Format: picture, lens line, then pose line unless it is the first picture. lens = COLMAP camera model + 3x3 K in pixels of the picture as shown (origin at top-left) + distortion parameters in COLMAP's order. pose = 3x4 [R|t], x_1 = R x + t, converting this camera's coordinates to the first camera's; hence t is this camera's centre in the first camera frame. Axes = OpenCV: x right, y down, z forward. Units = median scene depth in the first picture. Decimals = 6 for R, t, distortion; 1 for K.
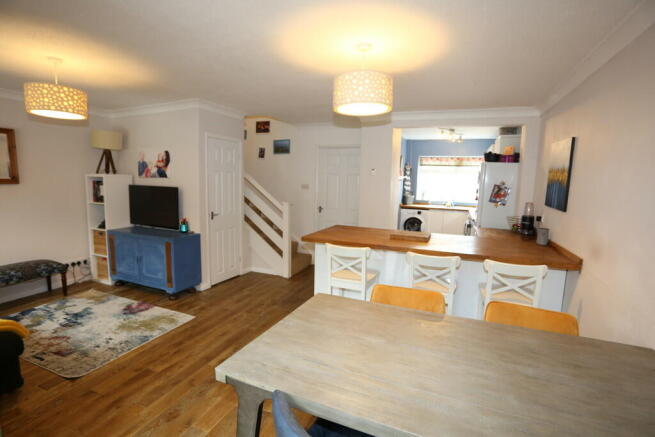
lens RADIAL K [[318.2, 0, 326.5], [0, 318.2, 218.3], [0, 0, 1]] dist [-0.046888, 0.000752]
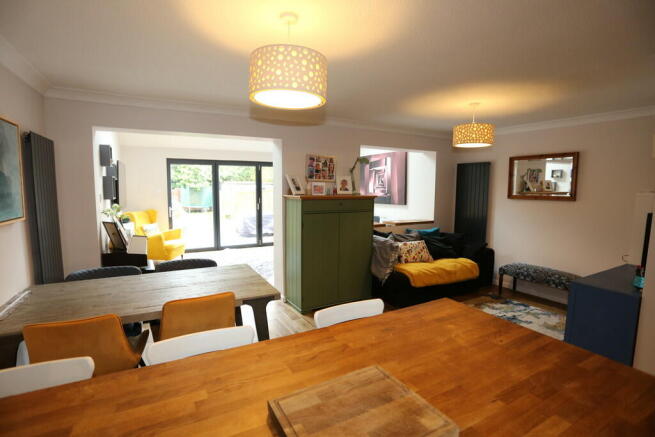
lens RADIAL K [[318.2, 0, 326.8], [0, 318.2, 219.9], [0, 0, 1]] dist [-0.046888, 0.000752]
pose [[-0.634825, 0.047304, -0.771207, 0.450756], [-0.118745, 0.980293, 0.157874, -0.129635], [0.763477, 0.191799, -0.616698, 1.099547]]
